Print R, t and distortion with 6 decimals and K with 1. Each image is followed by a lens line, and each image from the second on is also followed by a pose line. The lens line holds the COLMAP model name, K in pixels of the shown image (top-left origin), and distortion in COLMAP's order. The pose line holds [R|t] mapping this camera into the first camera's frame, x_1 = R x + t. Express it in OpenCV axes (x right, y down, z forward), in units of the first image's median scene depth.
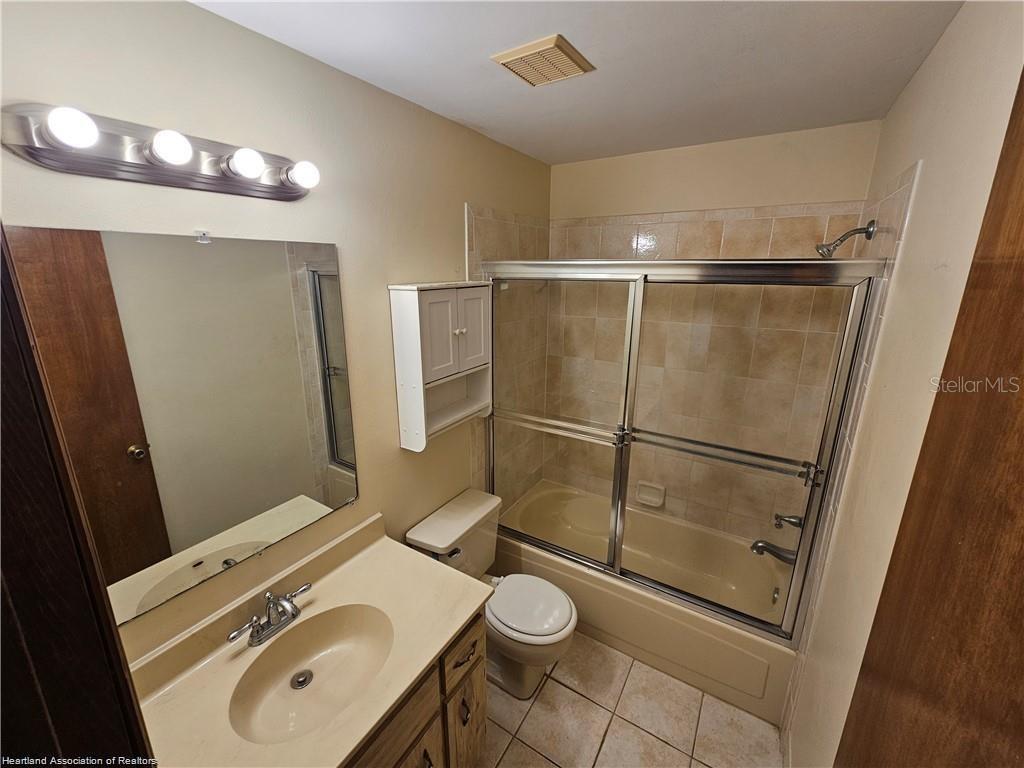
lens RADIAL K [[420.9, 0, 508.5], [0, 420.9, 375.1], [0, 0, 1]] dist [-0.001651, 0.001276]
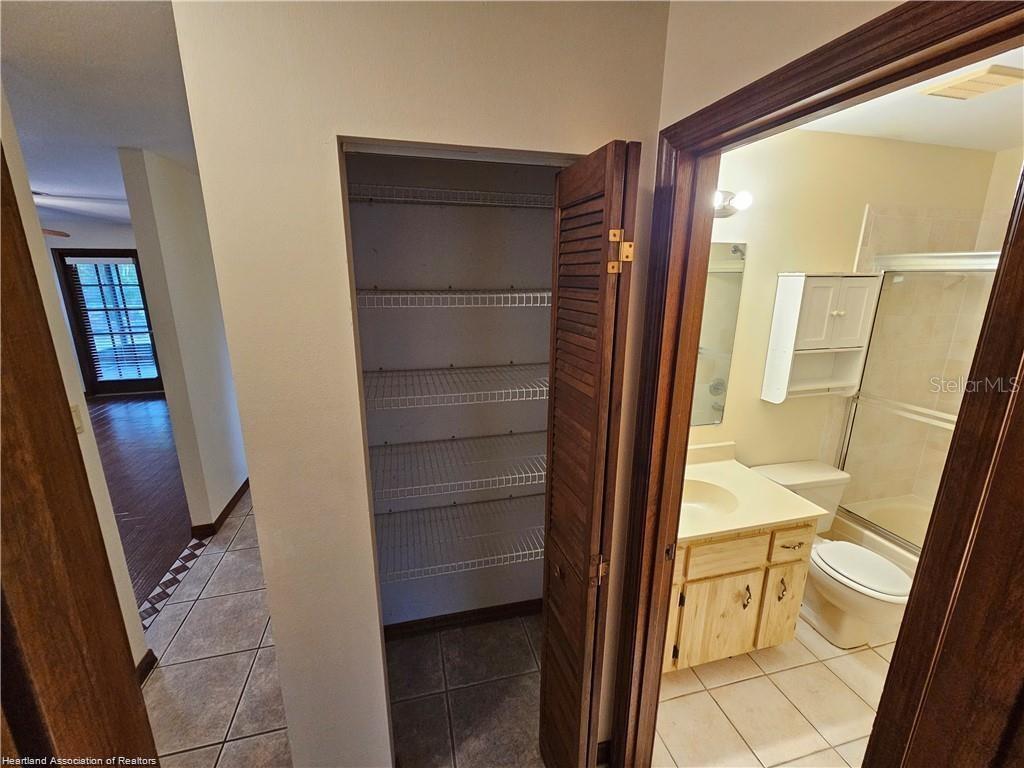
lens RADIAL K [[420.9, 0, 502.0], [0, 420.9, 379.2], [0, 0, 1]] dist [-0.001651, 0.001276]
pose [[0.713856, 0.164777, -0.680631, 0.047423], [-0.173676, 0.983216, 0.055877, 0.176365], [0.678415, 0.078321, 0.730492, -0.493314]]
